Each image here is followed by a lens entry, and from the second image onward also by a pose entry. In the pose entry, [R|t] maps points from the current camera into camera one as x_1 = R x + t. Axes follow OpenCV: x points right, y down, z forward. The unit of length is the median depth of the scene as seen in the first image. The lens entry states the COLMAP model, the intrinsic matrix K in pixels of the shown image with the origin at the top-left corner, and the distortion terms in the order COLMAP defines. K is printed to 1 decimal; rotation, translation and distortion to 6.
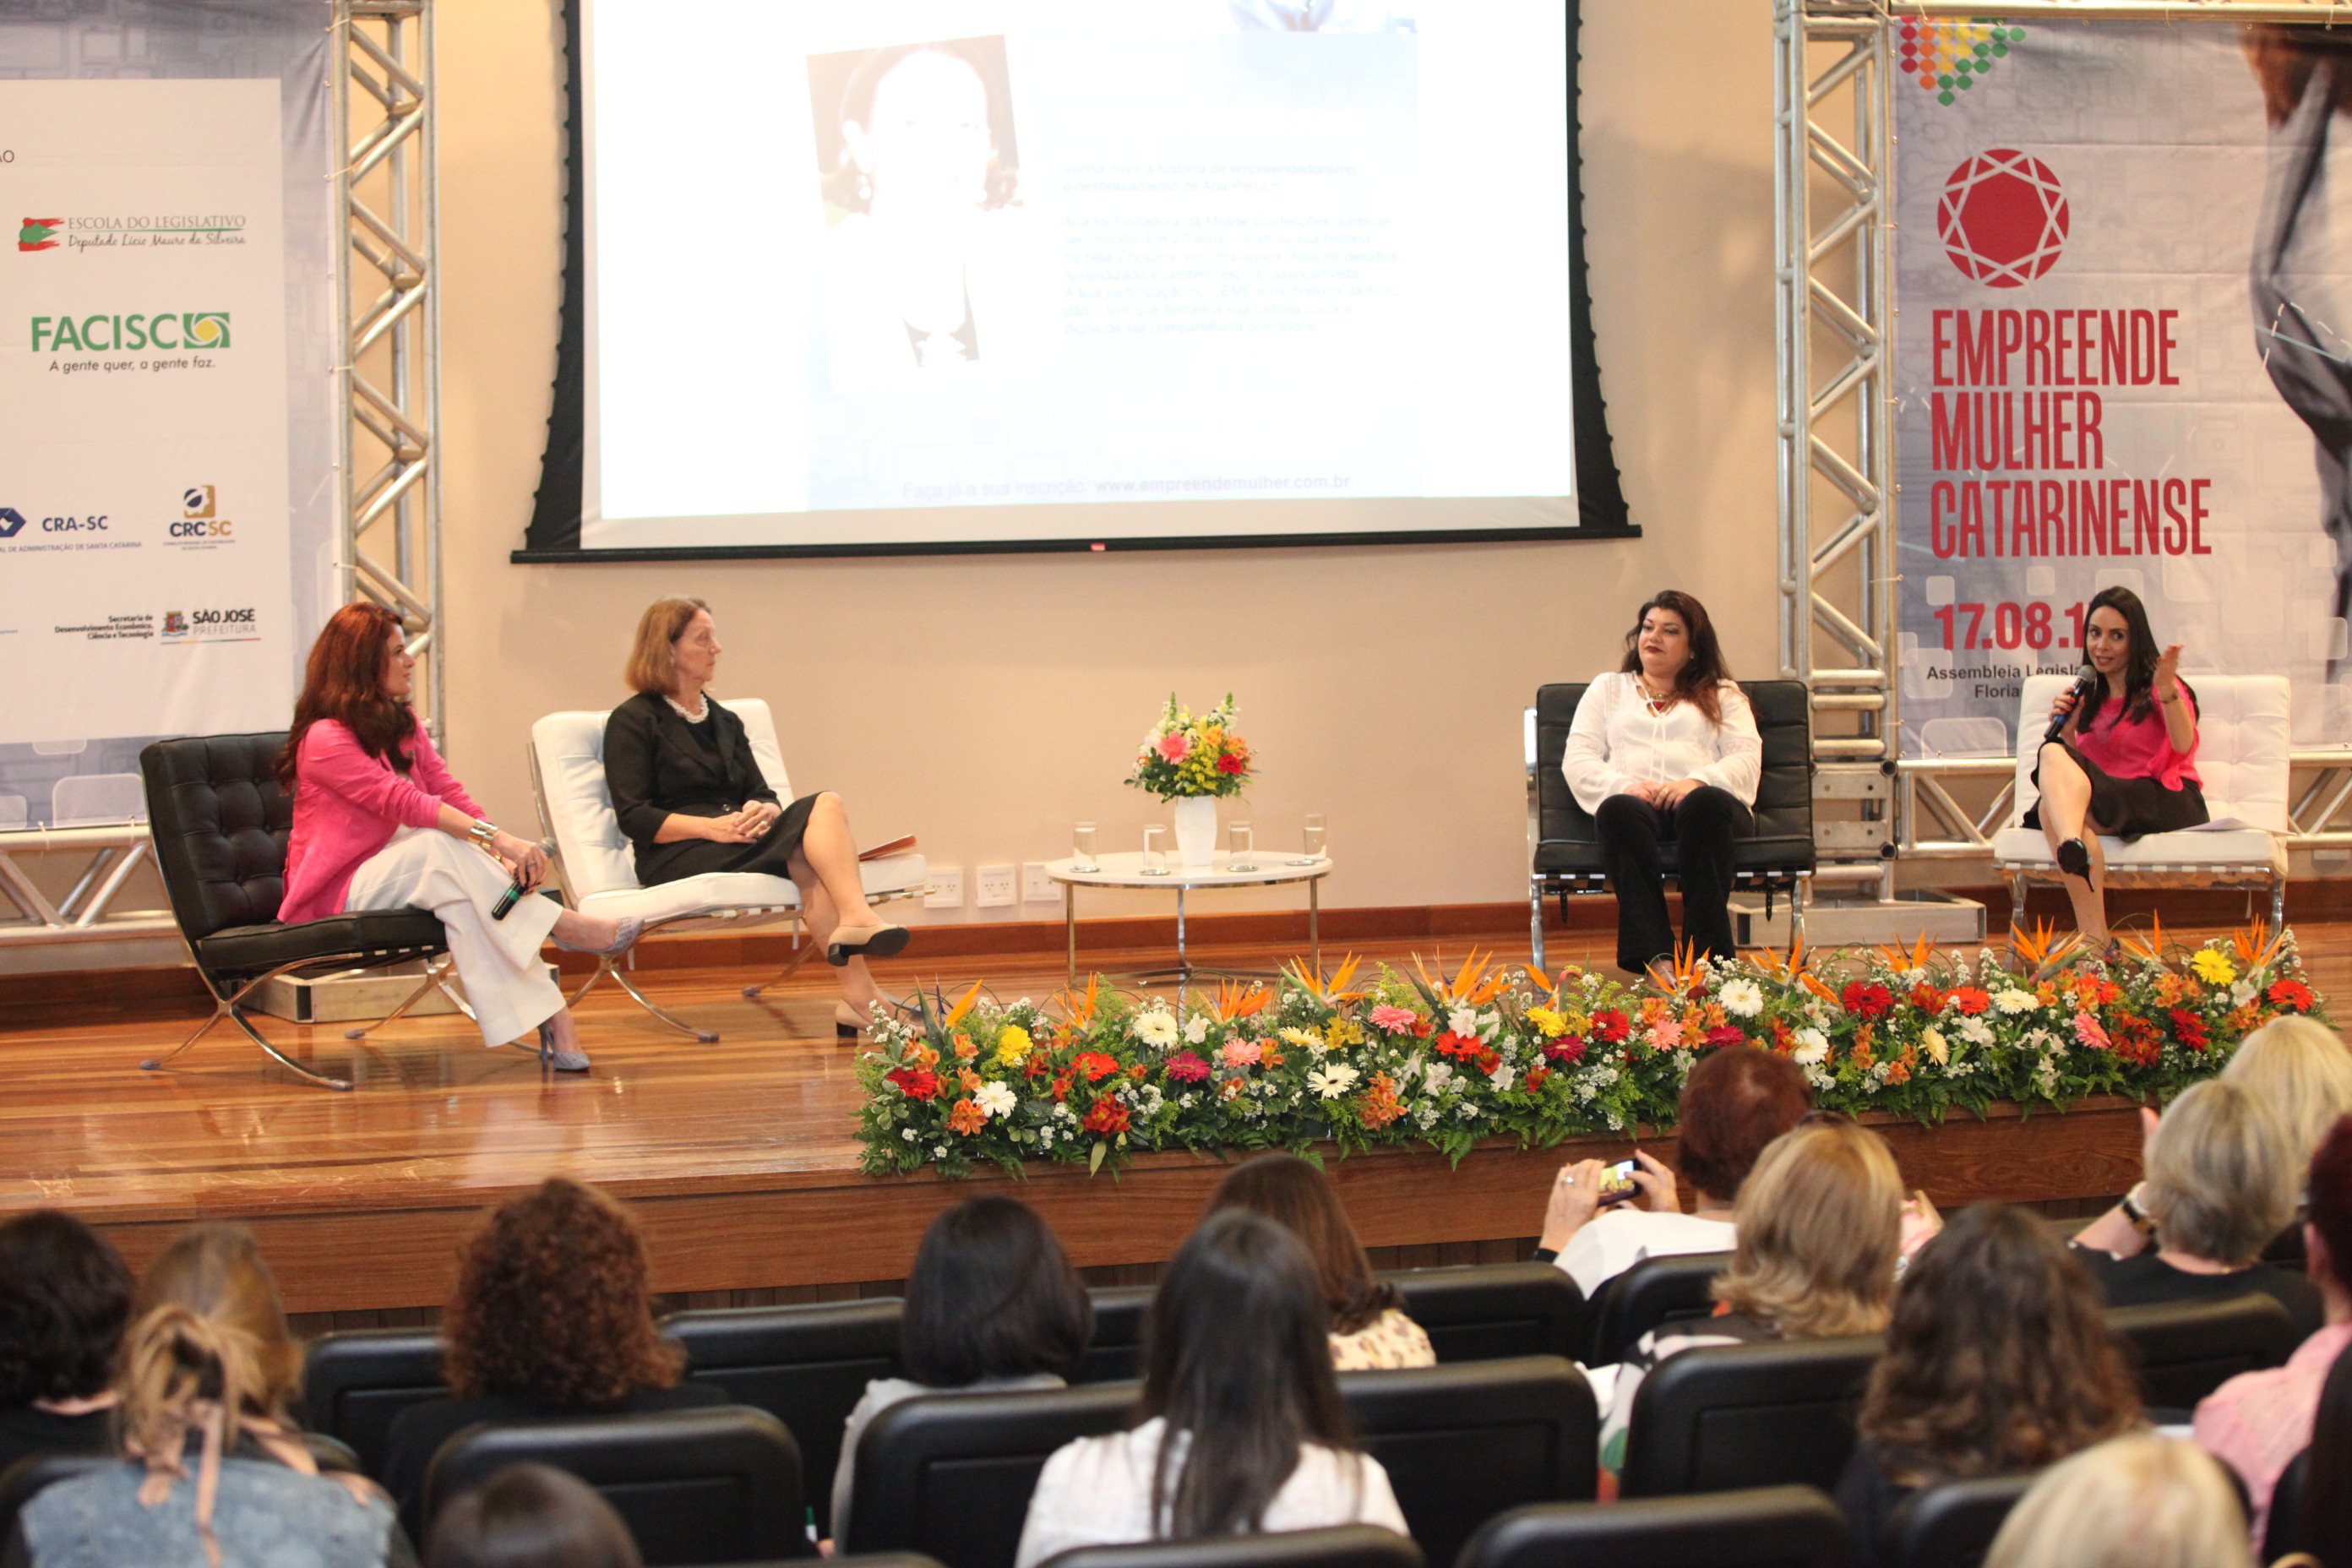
lens RADIAL K [[4762.5, 0, 1055.8], [0, 4762.5, 873.2], [0, 0, 1]] dist [-0.295117, 0.091426]
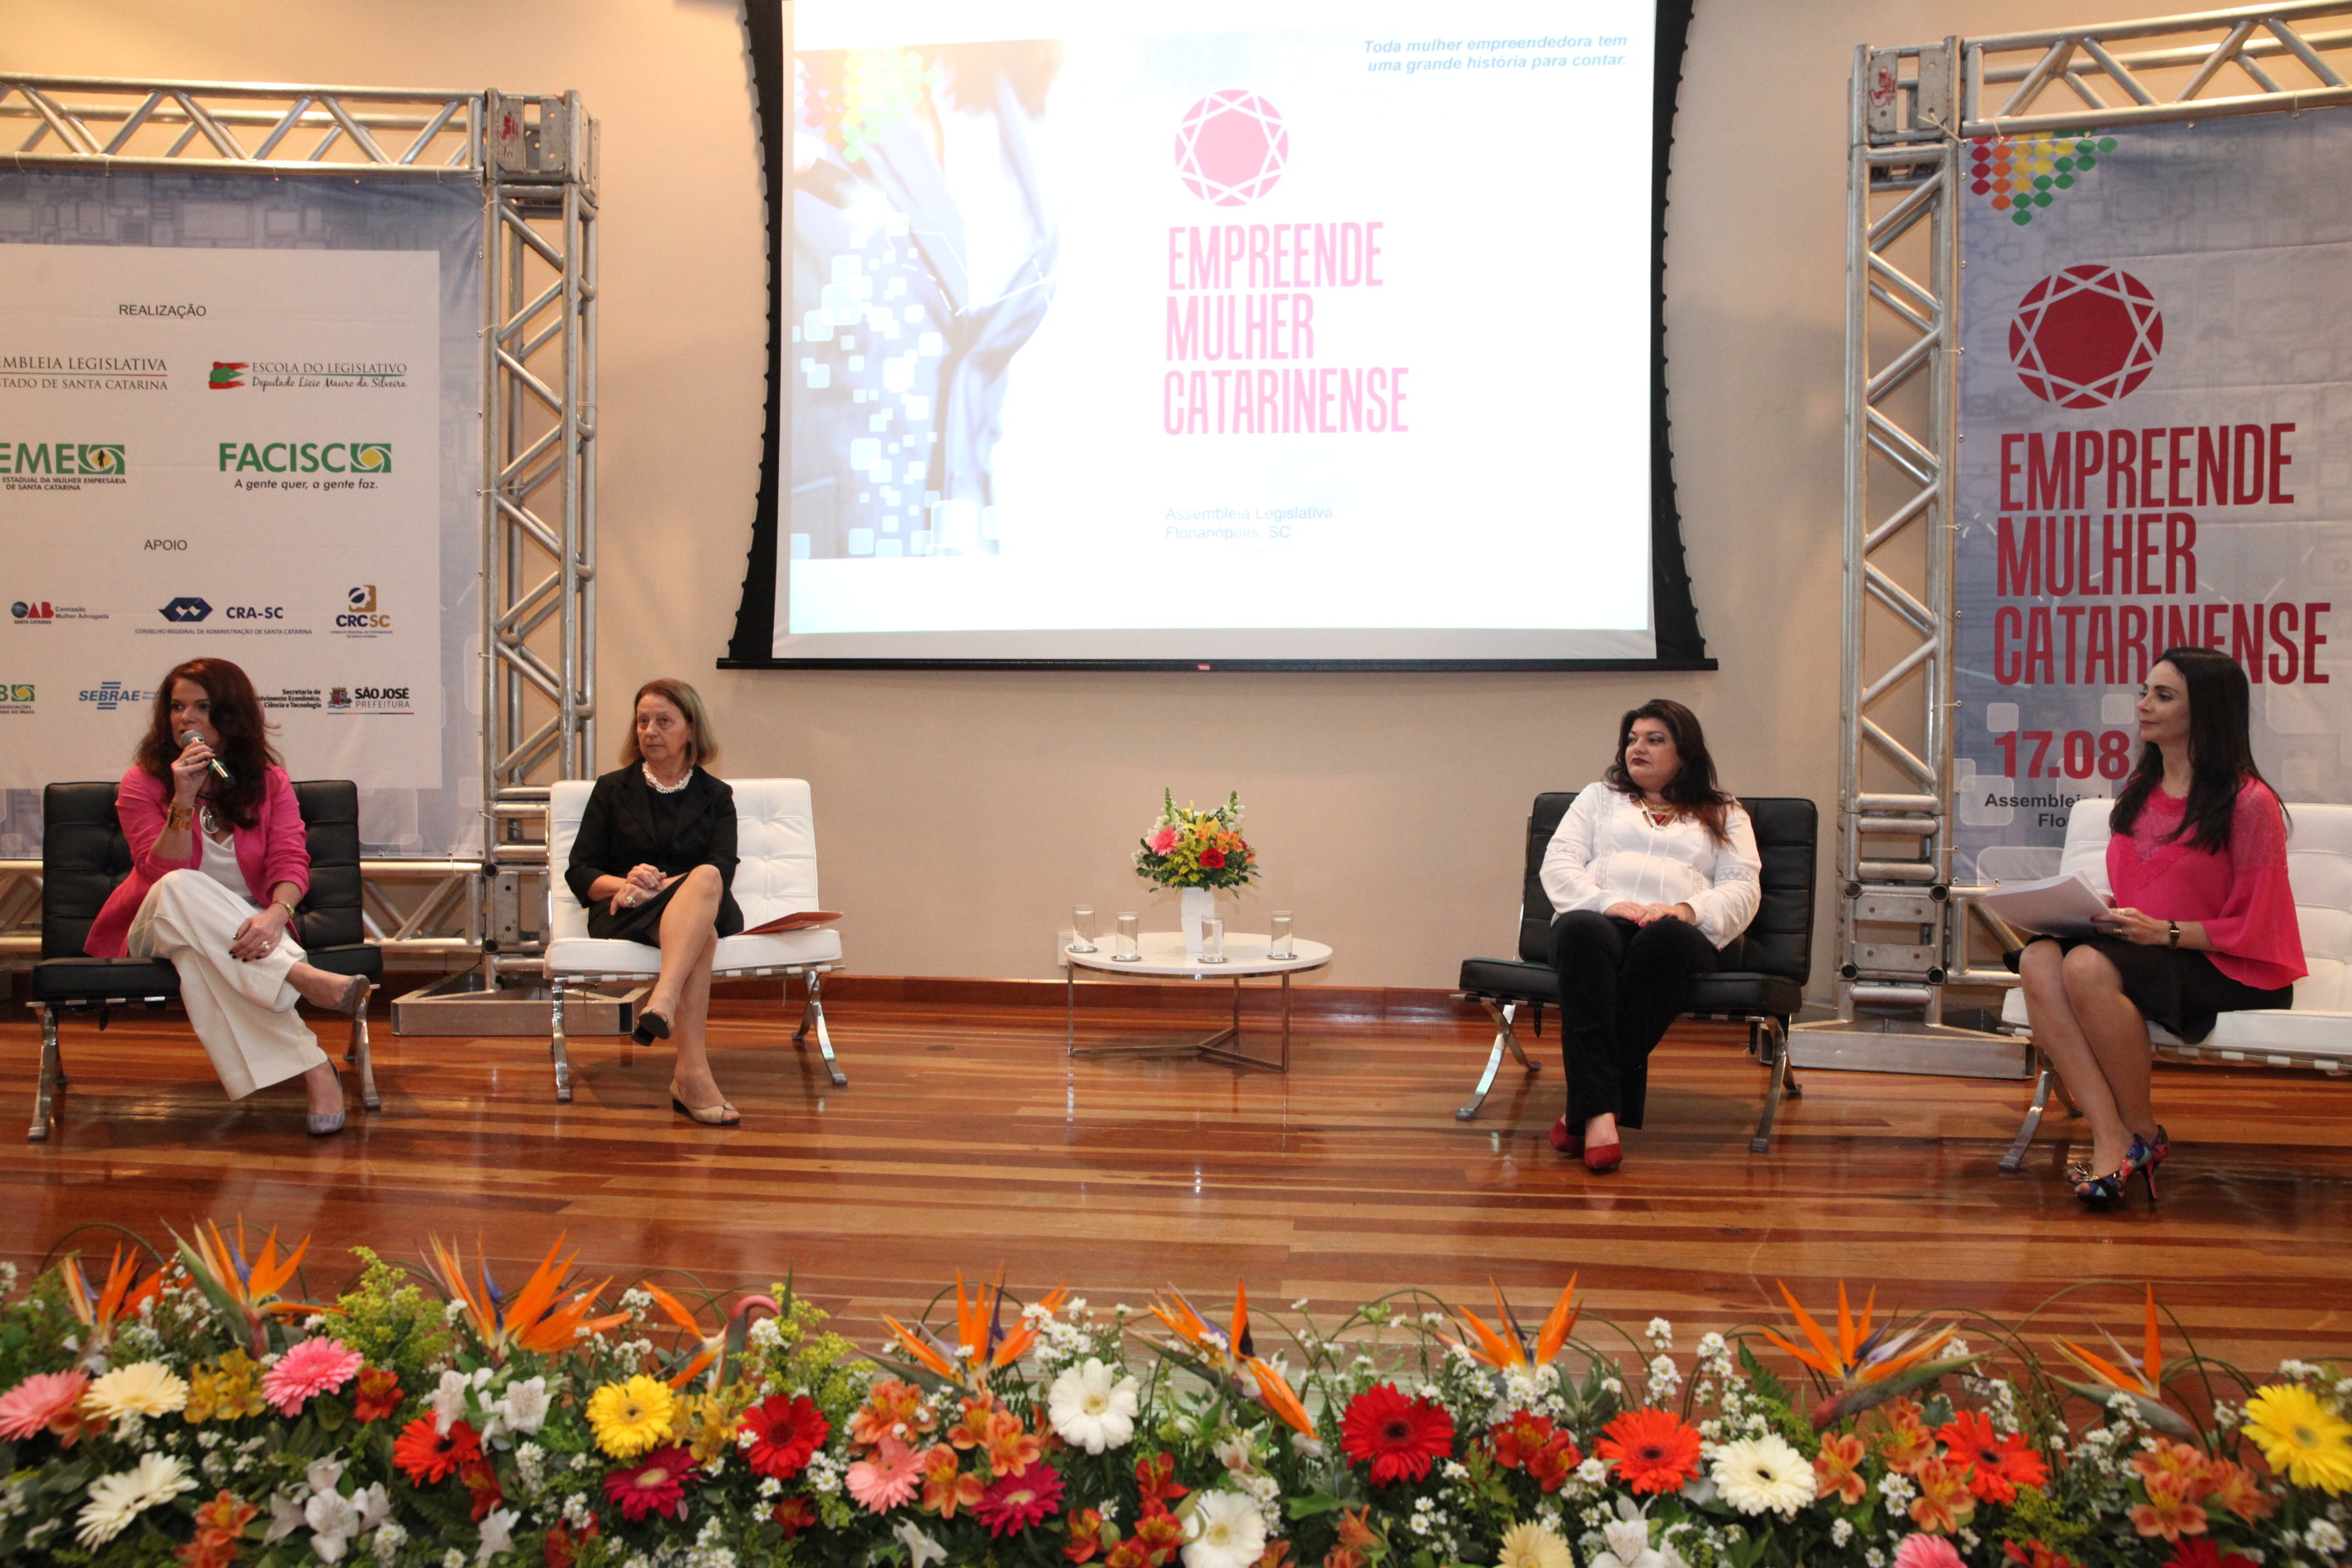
lens RADIAL K [[1662.9, 0, 1173.3], [0, 1662.9, 788.5], [0, 0, 1]] dist [-0.102692, 0.085242]
pose [[0.927635, 0.034799, -0.371863, 0.154422], [-0.054491, 0.997606, -0.042575, -0.020948], [0.369491, 0.059757, 0.927311, 0.620097]]
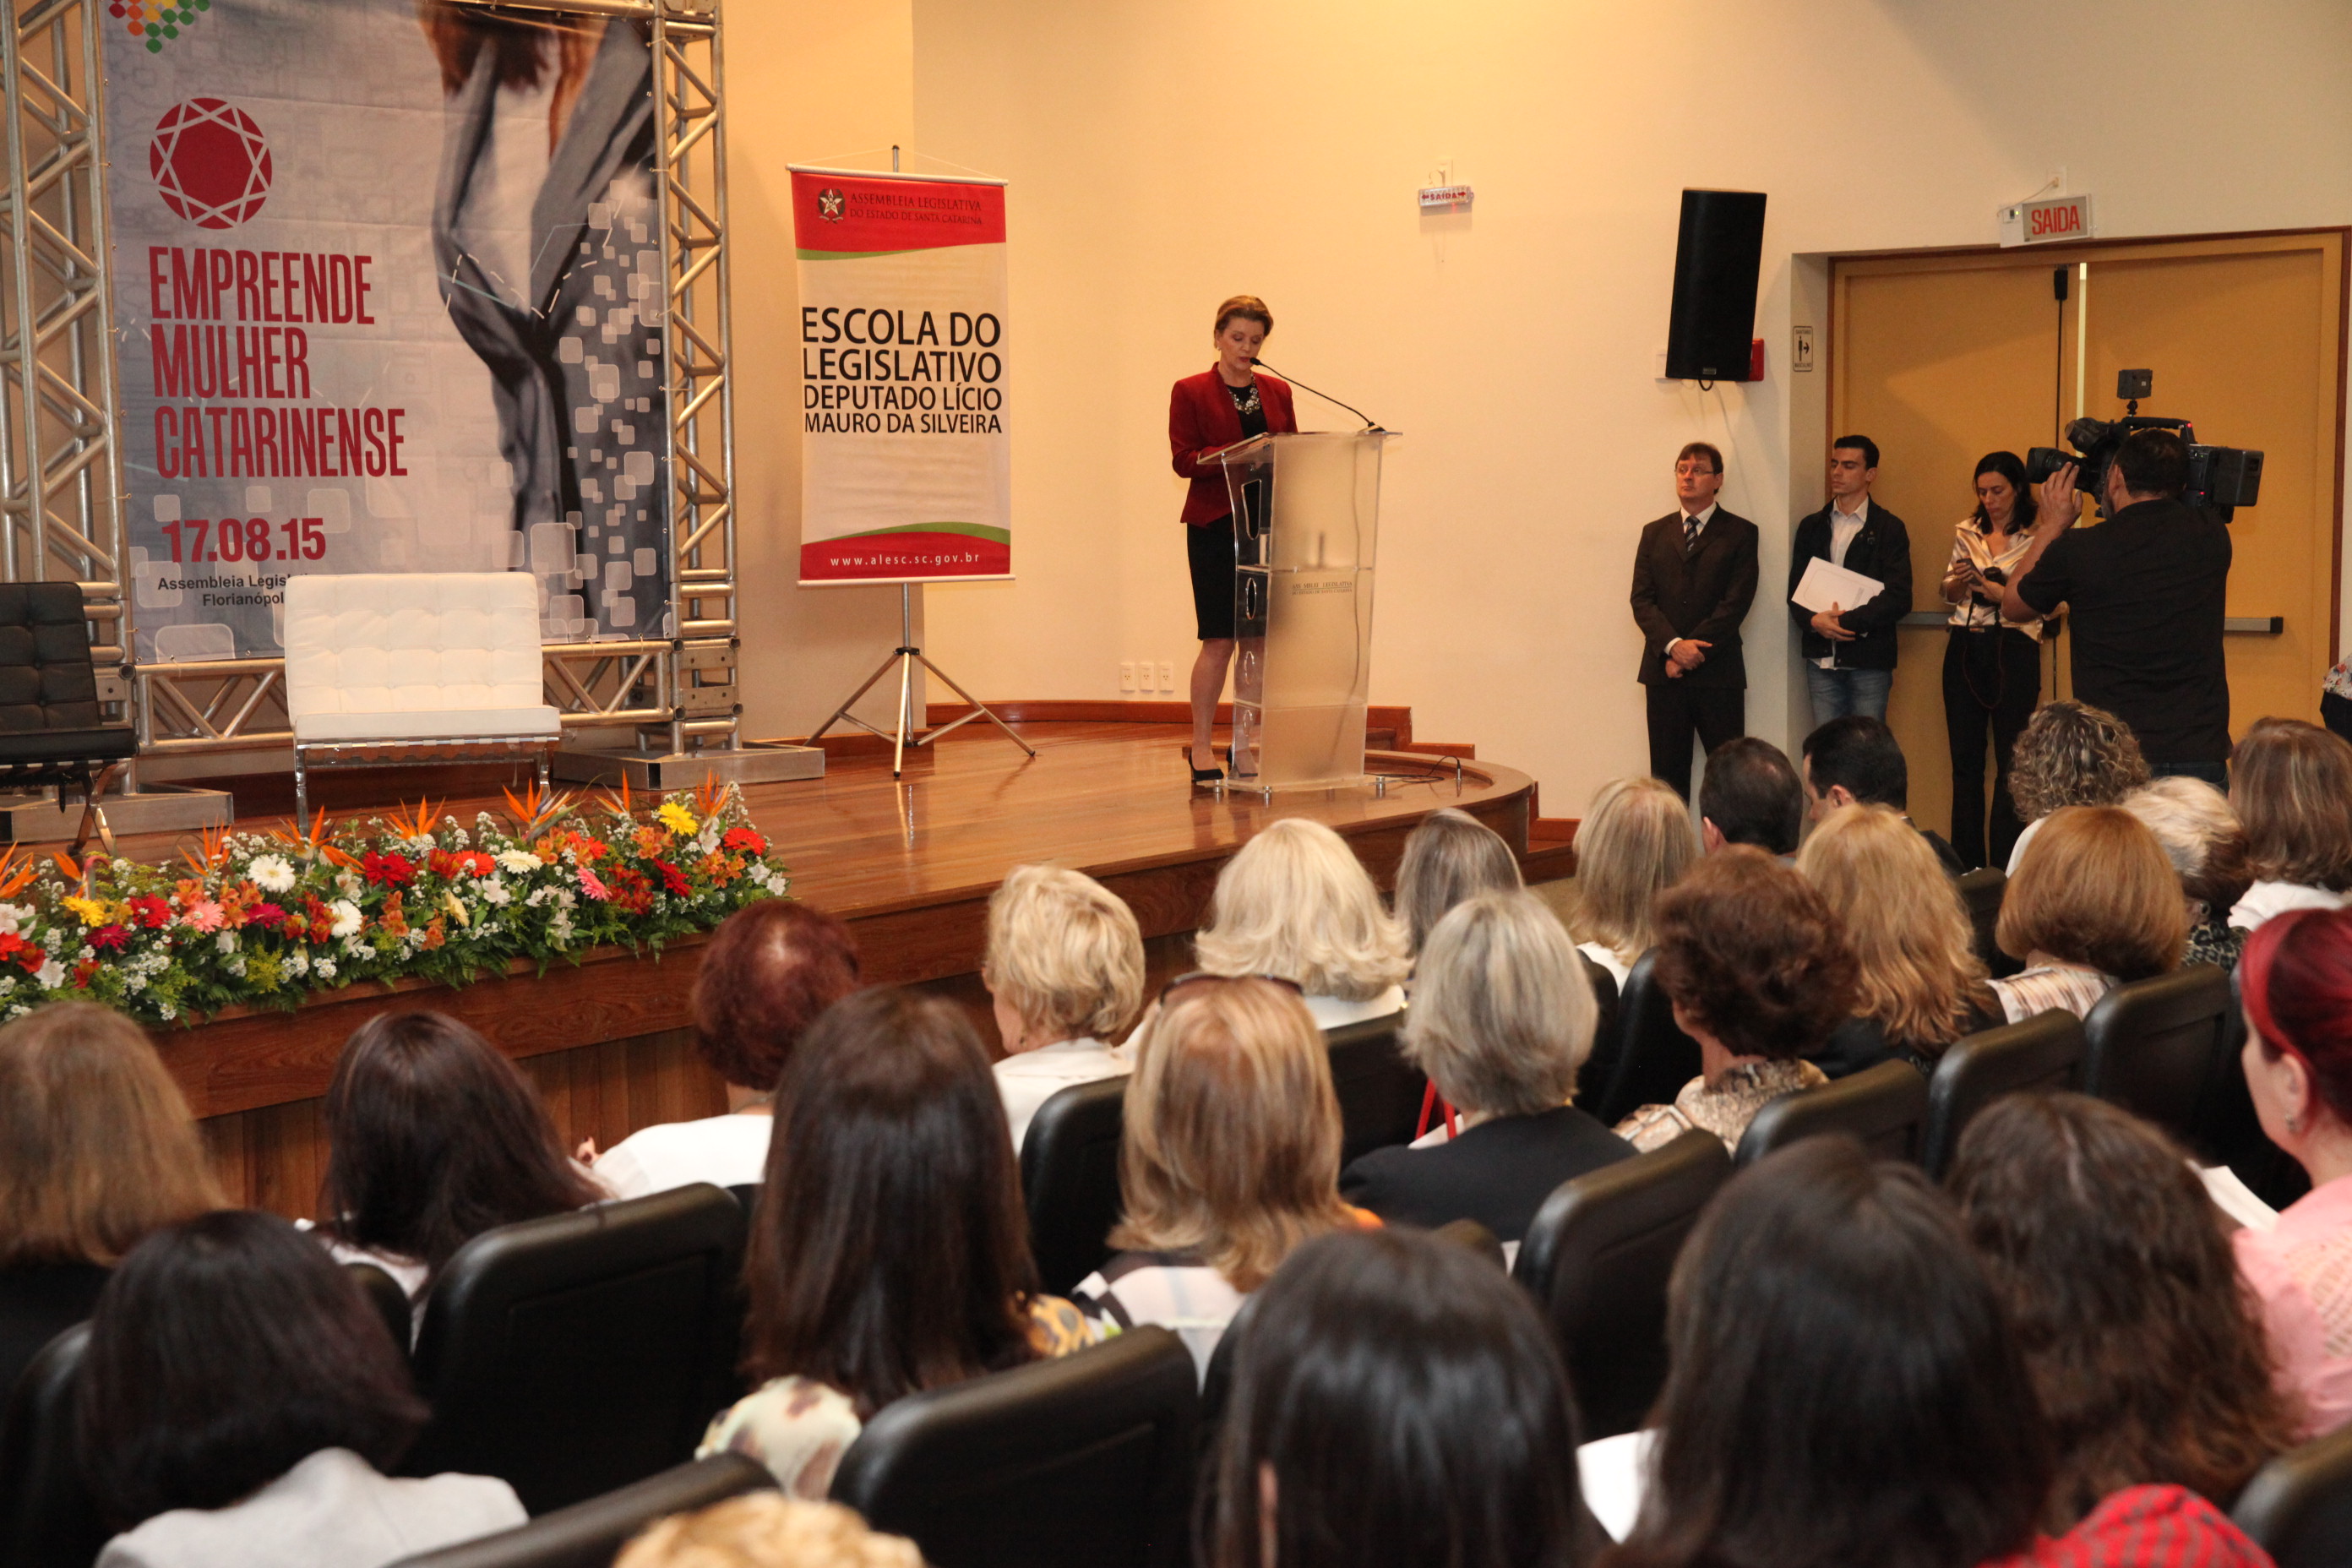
lens RADIAL K [[3247.0, 0, 1164.5], [0, 3247.0, 801.2], [0, 0, 1]] dist [0.078877, 0.139572]
pose [[0.808238, -0.051896, 0.586564, -0.074837], [0.051559, 0.998520, 0.017300, 0.006684], [-0.586594, 0.016260, 0.809718, 0.250919]]
